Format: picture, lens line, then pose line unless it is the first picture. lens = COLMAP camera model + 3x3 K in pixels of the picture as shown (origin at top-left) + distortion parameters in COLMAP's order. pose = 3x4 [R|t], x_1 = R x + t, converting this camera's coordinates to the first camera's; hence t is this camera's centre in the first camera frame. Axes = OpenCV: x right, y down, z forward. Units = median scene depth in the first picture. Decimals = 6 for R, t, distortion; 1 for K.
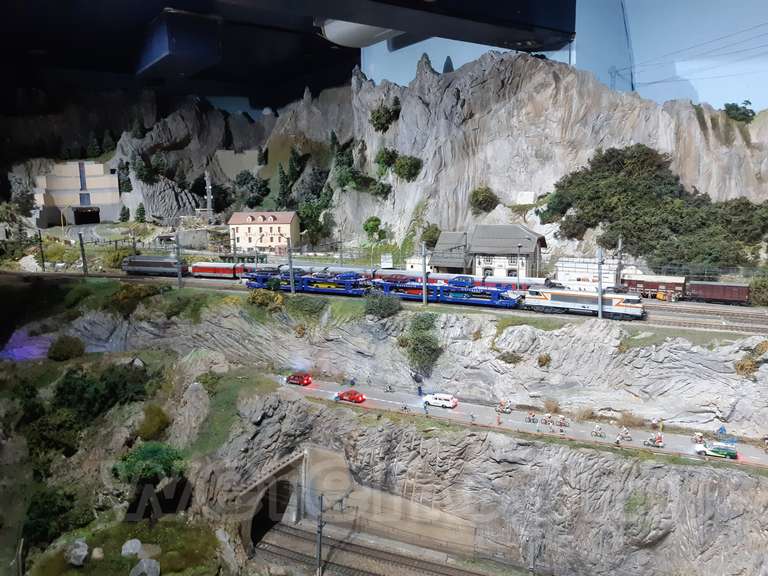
lens RADIAL K [[599.1, 0, 383.5], [0, 599.1, 280.5], [0, 0, 1]] dist [0.072098, -0.146822]
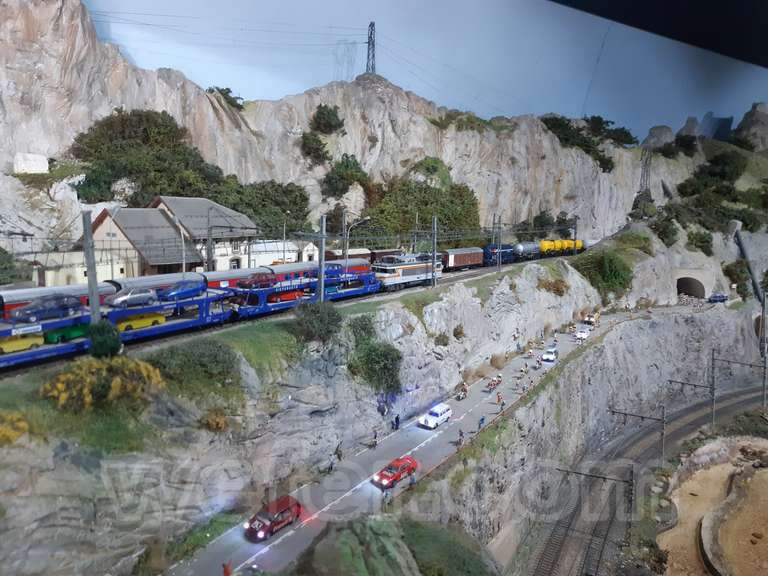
lens RADIAL K [[599.1, 0, 383.5], [0, 599.1, 280.5], [0, 0, 1]] dist [0.072098, -0.146822]
pose [[0.049684, -0.103566, 0.993381, -0.461937], [0.116538, 0.988417, 0.097219, -0.038527], [-0.991943, 0.110936, 0.061178, 0.704649]]
